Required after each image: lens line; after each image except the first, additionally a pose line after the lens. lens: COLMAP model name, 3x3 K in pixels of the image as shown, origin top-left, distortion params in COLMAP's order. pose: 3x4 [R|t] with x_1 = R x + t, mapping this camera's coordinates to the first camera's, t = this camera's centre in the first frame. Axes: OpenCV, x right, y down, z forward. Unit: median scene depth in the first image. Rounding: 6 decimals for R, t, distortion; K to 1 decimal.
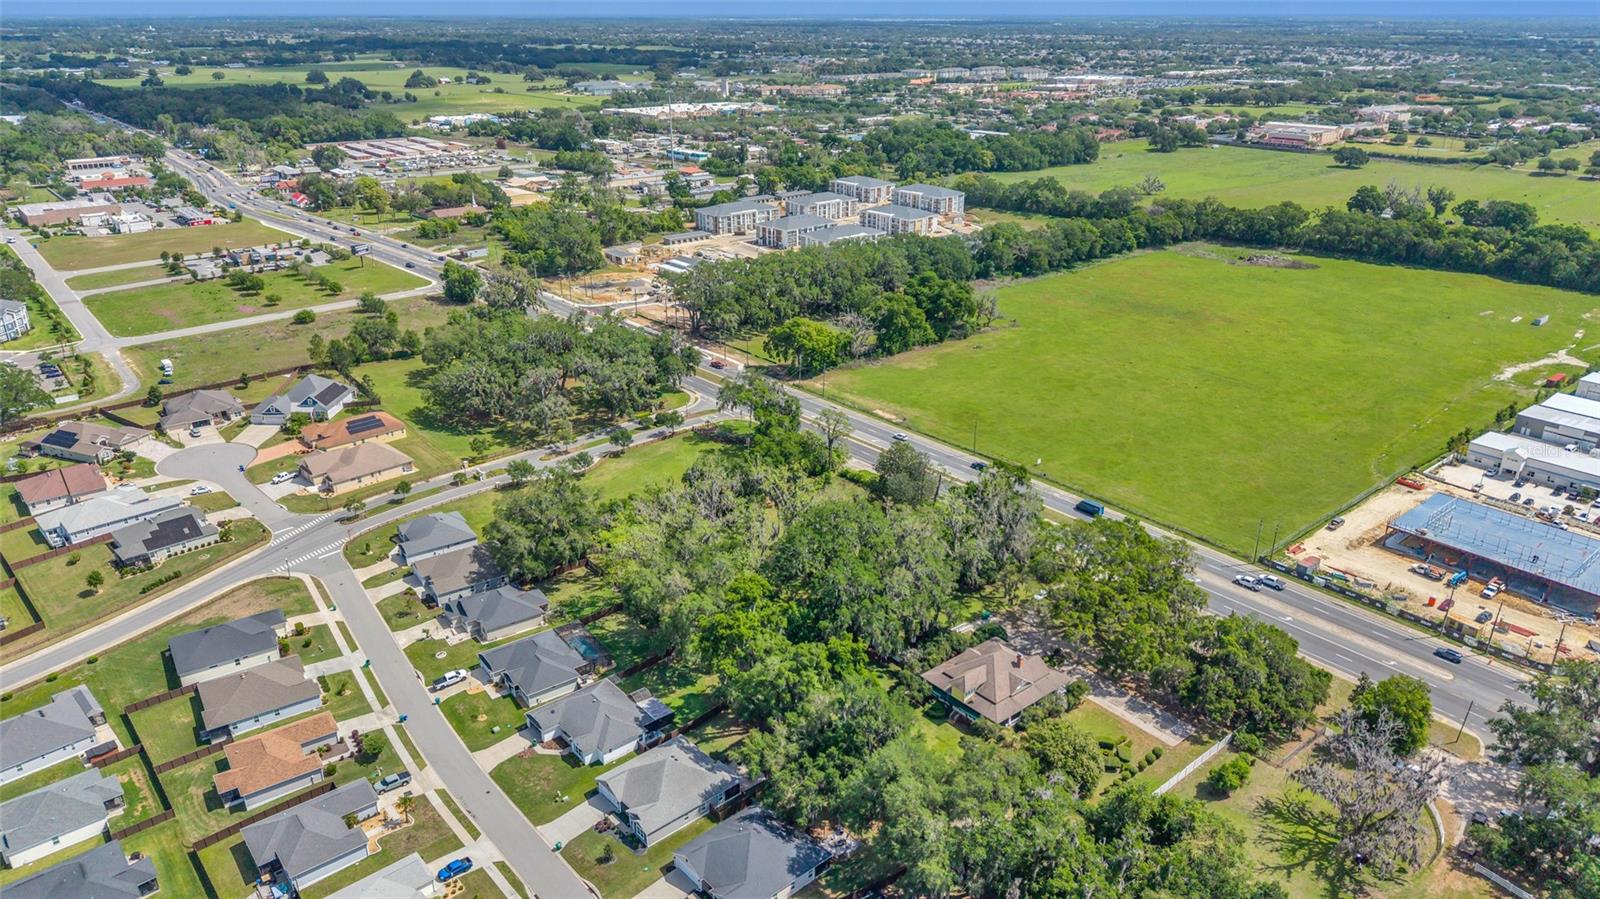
lens RADIAL K [[1070.2, 0, 800.0], [0, 1070.2, 449.5], [0, 0, 1]] dist [0.051729, -0.076319]
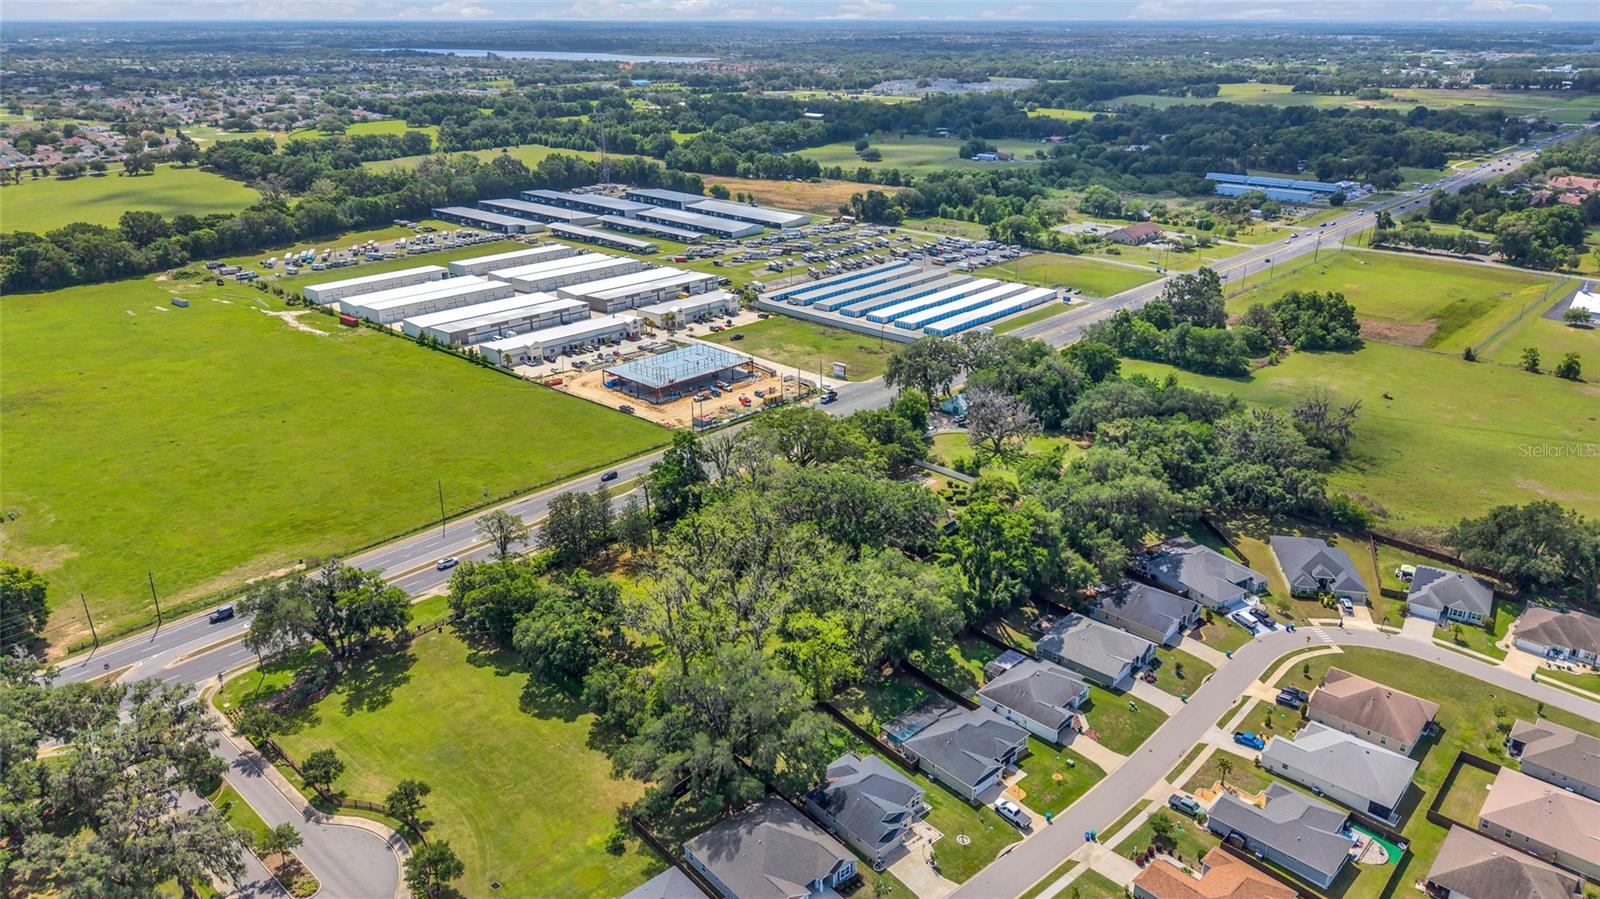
lens RADIAL K [[1070.2, 0, 800.0], [0, 1070.2, 449.5], [0, 0, 1]] dist [0.051729, -0.076319]
pose [[-0.108115, -0.373357, 0.921366, -0.696320], [0.376700, 0.842301, 0.385521, -0.292553], [-0.920005, 0.388759, 0.049578, 0.716089]]
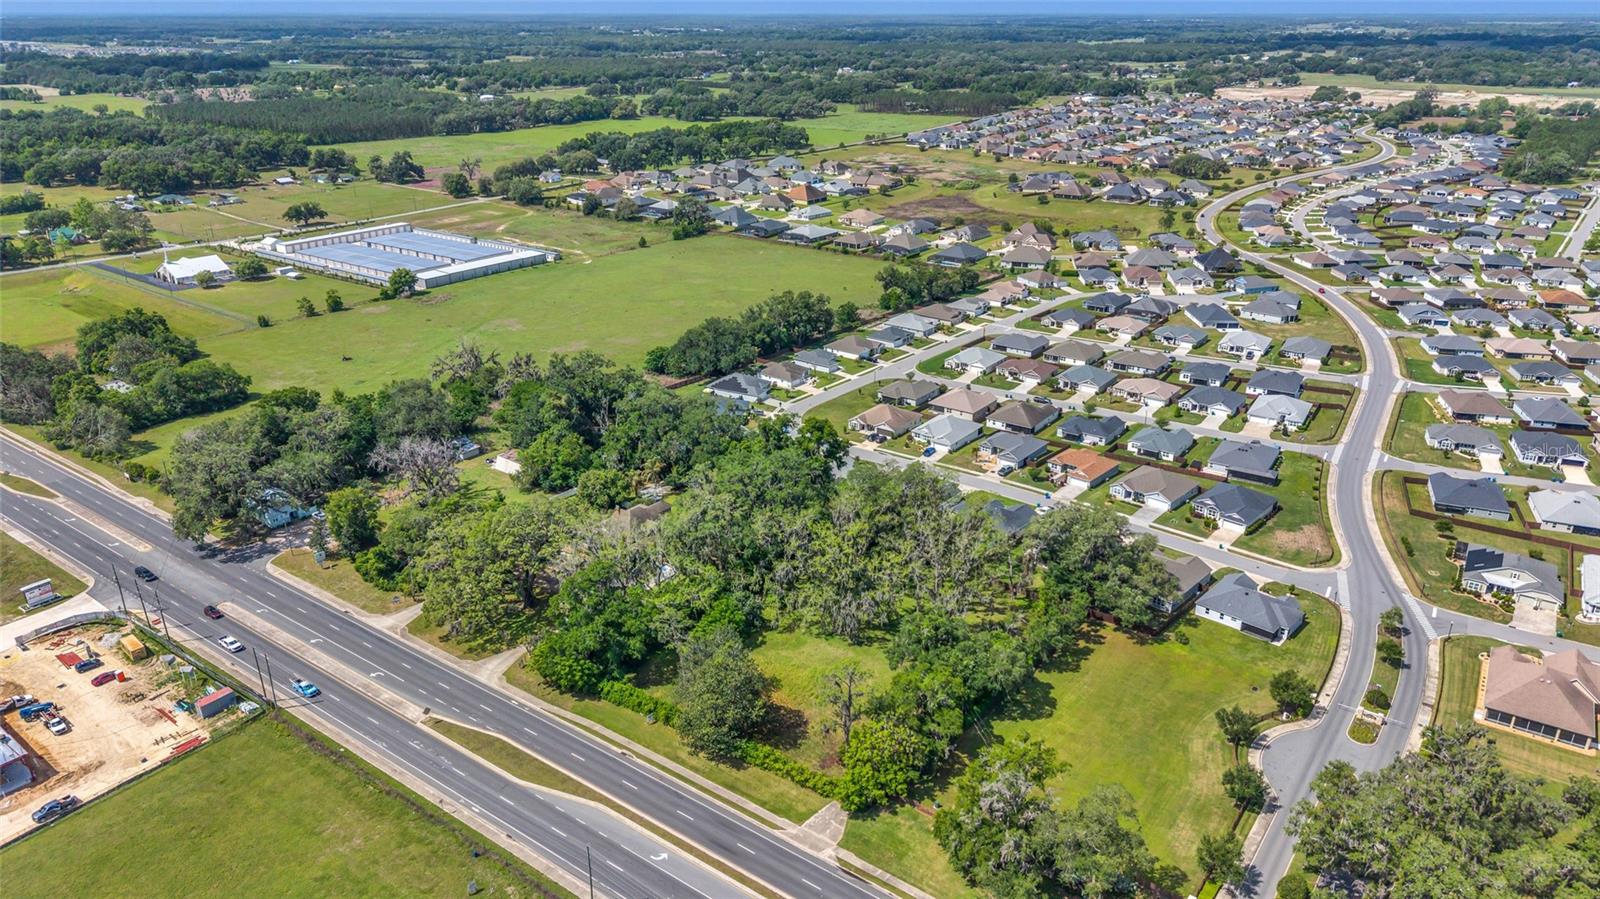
lens RADIAL K [[1070.2, 0, 800.0], [0, 1070.2, 449.5], [0, 0, 1]] dist [0.051729, -0.076319]
pose [[-0.978915, 0.072904, -0.190816, 0.160634], [-0.081346, 0.717741, 0.691542, -0.529376], [0.187373, 0.692483, -0.696677, 1.302285]]
